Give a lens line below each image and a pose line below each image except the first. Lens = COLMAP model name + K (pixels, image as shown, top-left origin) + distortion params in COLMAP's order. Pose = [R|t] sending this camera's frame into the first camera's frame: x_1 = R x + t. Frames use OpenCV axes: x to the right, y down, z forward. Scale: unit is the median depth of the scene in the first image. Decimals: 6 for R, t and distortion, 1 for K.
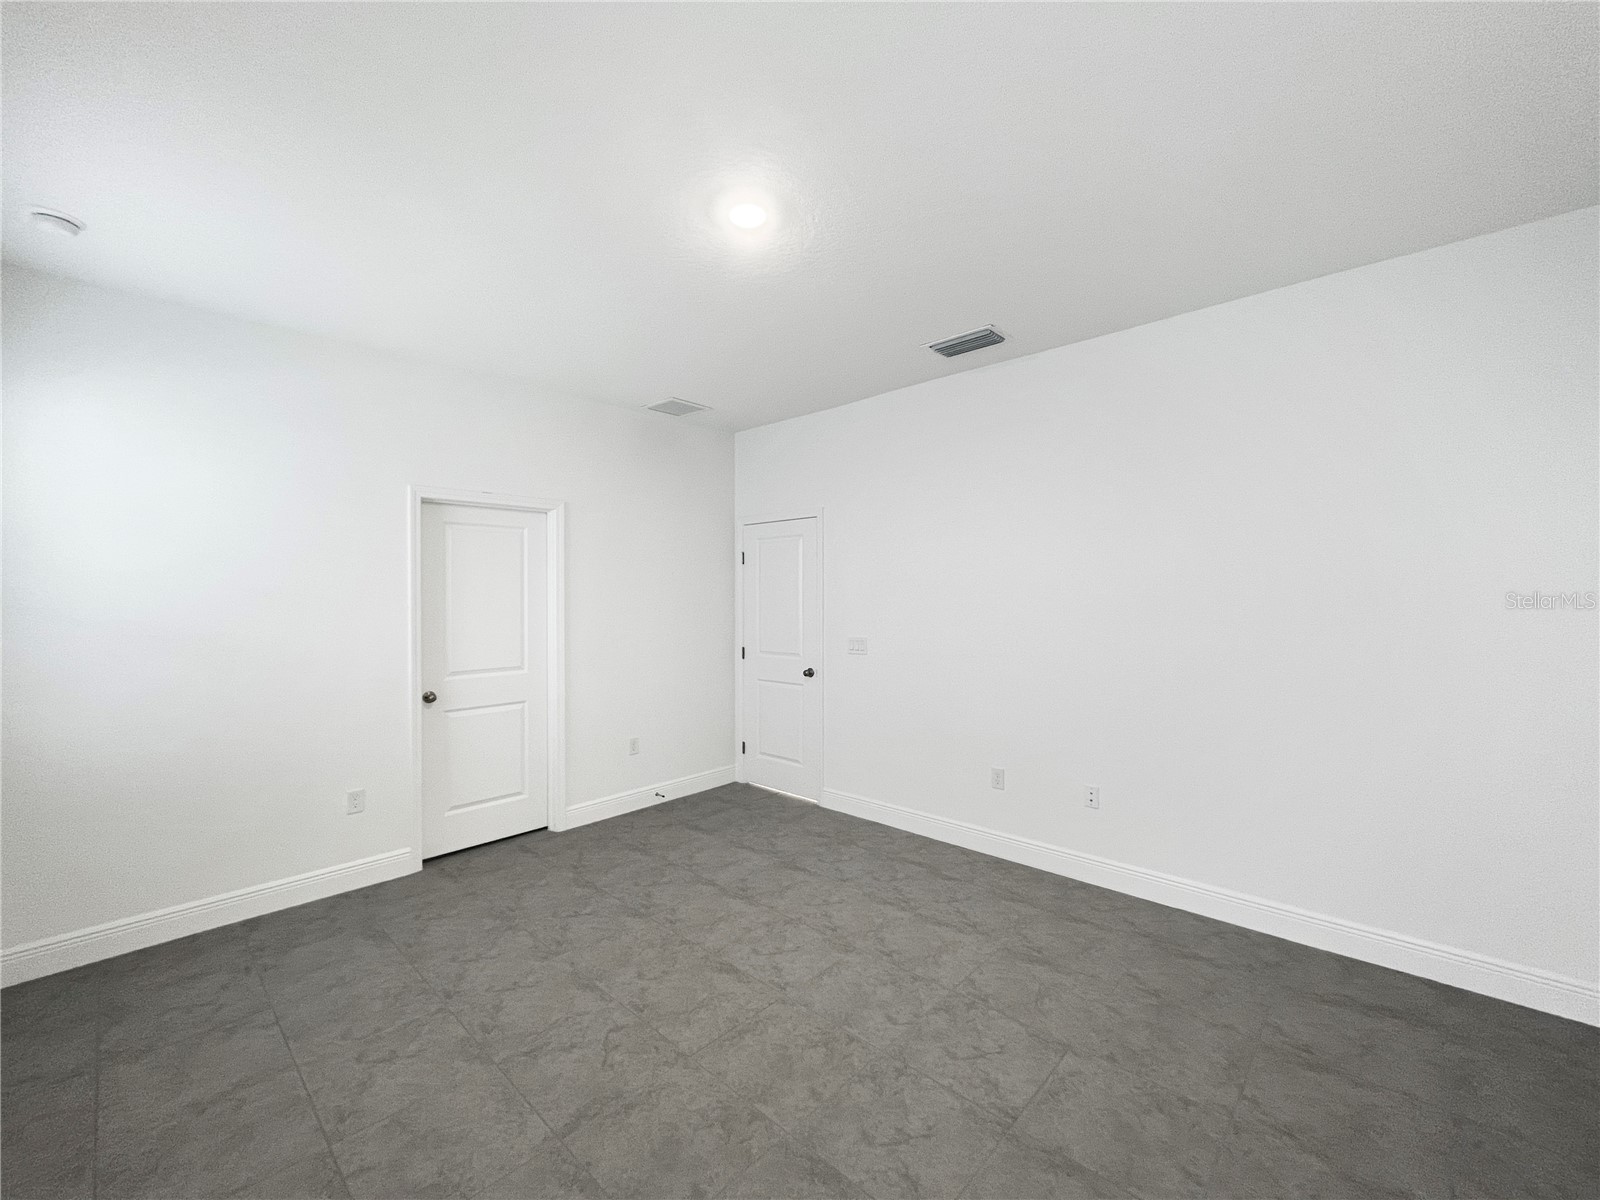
lens RADIAL K [[692.7, 0, 809.4], [0, 692.7, 582.5], [0, 0, 1]] dist [0.001869, 0.000514]
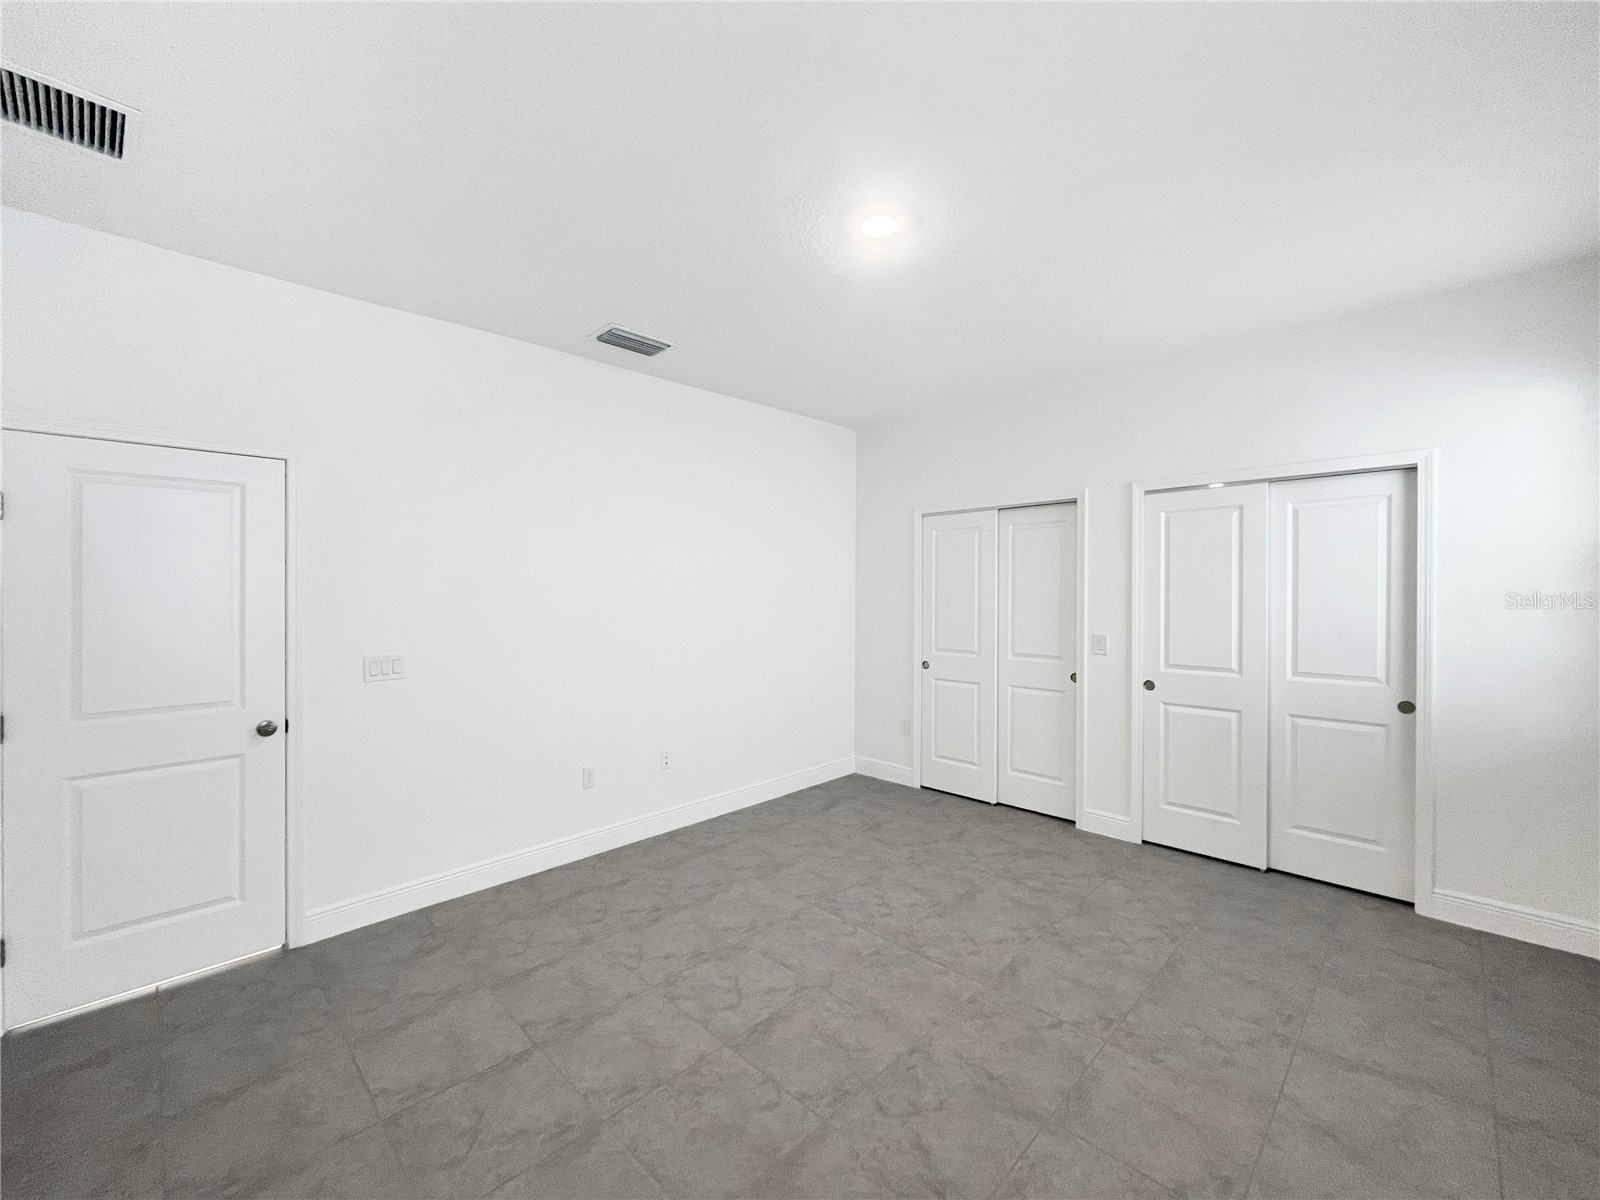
lens RADIAL K [[670.8, 0, 797.5], [0, 670.8, 587.6], [0, 0, 1]] dist [-0.001337, -0.000089]
pose [[0.000249, 0.012162, 0.999926, -0.804632], [-0.009875, 0.999877, -0.012159, 0.023397], [-0.999951, -0.009871, 0.000369, 0.819259]]
